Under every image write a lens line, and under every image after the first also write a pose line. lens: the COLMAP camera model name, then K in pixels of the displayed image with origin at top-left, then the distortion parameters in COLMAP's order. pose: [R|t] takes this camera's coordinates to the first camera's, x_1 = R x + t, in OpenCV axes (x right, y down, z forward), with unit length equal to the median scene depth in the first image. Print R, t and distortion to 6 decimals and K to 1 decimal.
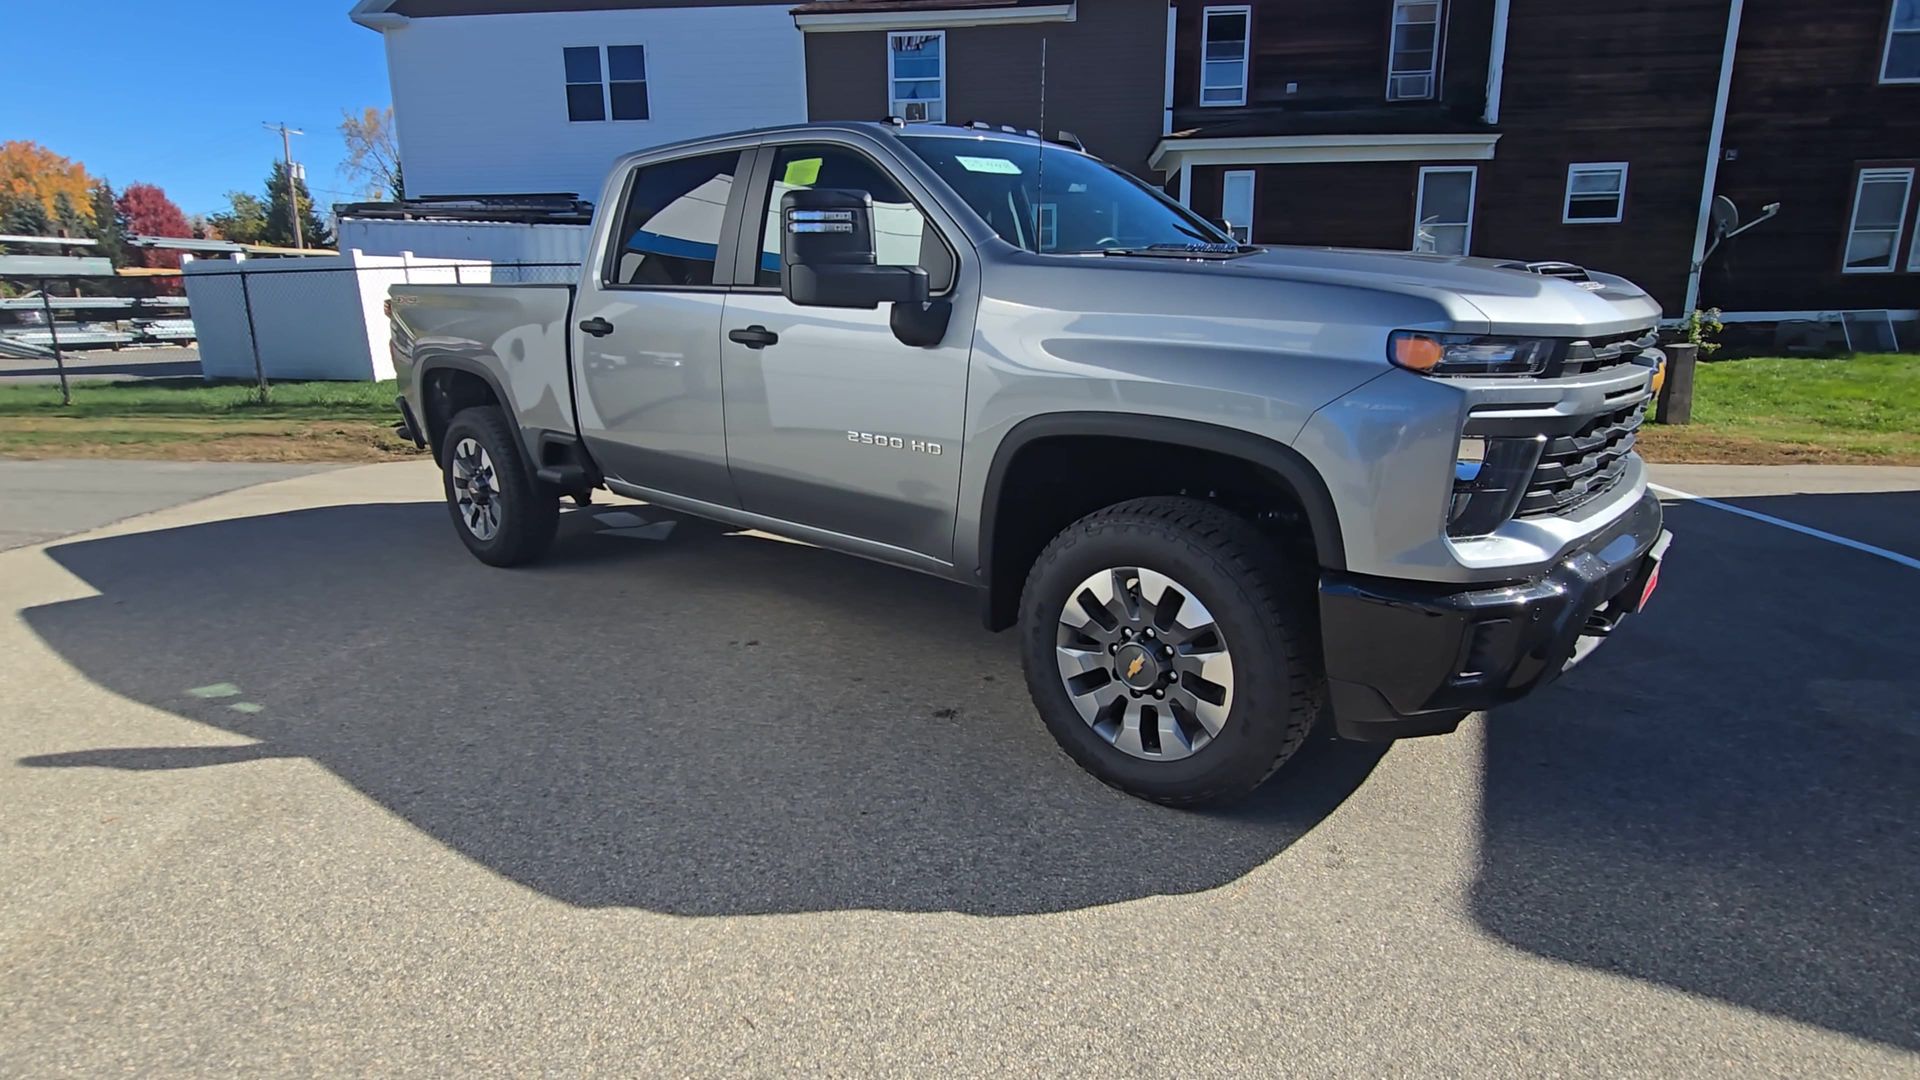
lens RADIAL K [[981.3, 0, 965.8], [0, 981.3, 539.5], [0, 0, 1]] dist [0.004795, -0.001225]
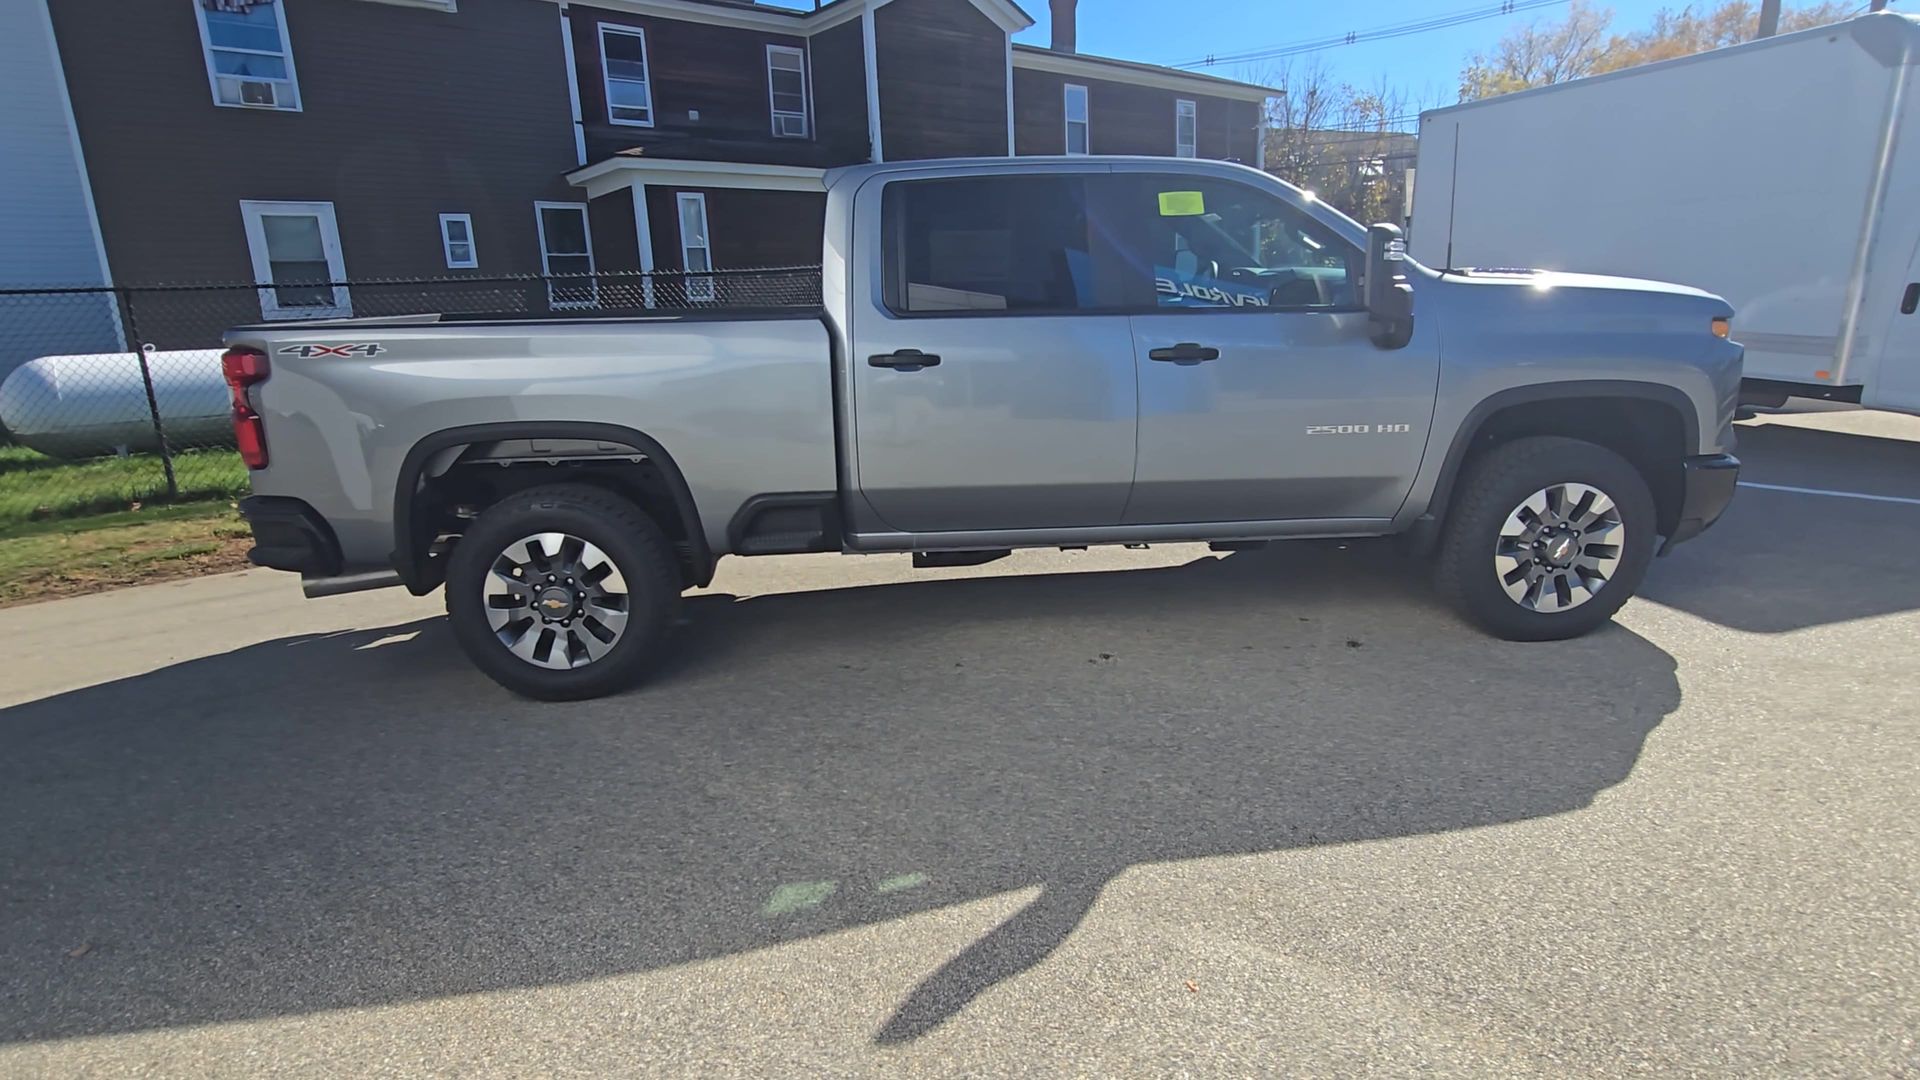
lens RADIAL K [[981.3, 0, 959.0], [0, 981.3, 540.6], [0, 0, 1]] dist [0.004795, -0.001225]
pose [[0.714848, -0.185560, 0.674210, -1.172676], [0.197050, 0.978532, 0.060391, -0.122720], [-0.670942, 0.089683, 0.736066, 0.402609]]
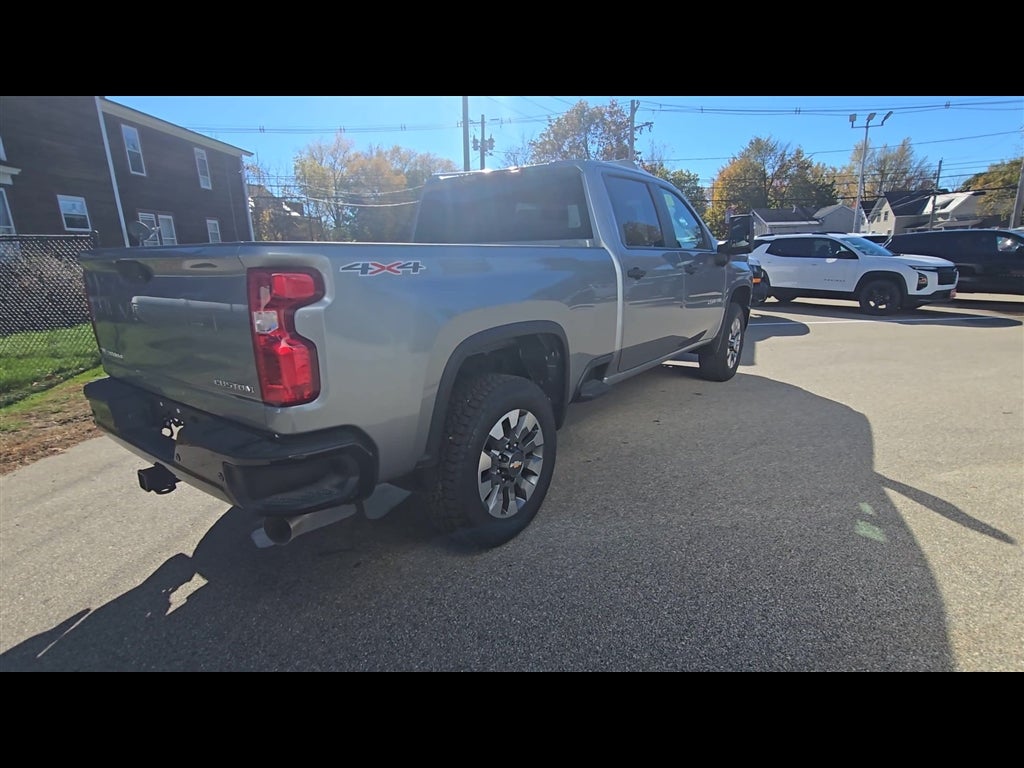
lens RADIAL K [[523.2, 0, 511.1], [0, 523.2, 383.4], [0, 0, 1]] dist [0.005891, -0.002334]
pose [[-0.057291, -0.226911, 0.972229, -1.482329], [0.272592, 0.933270, 0.233881, -0.367577], [-0.960422, 0.278421, 0.008386, 1.500795]]
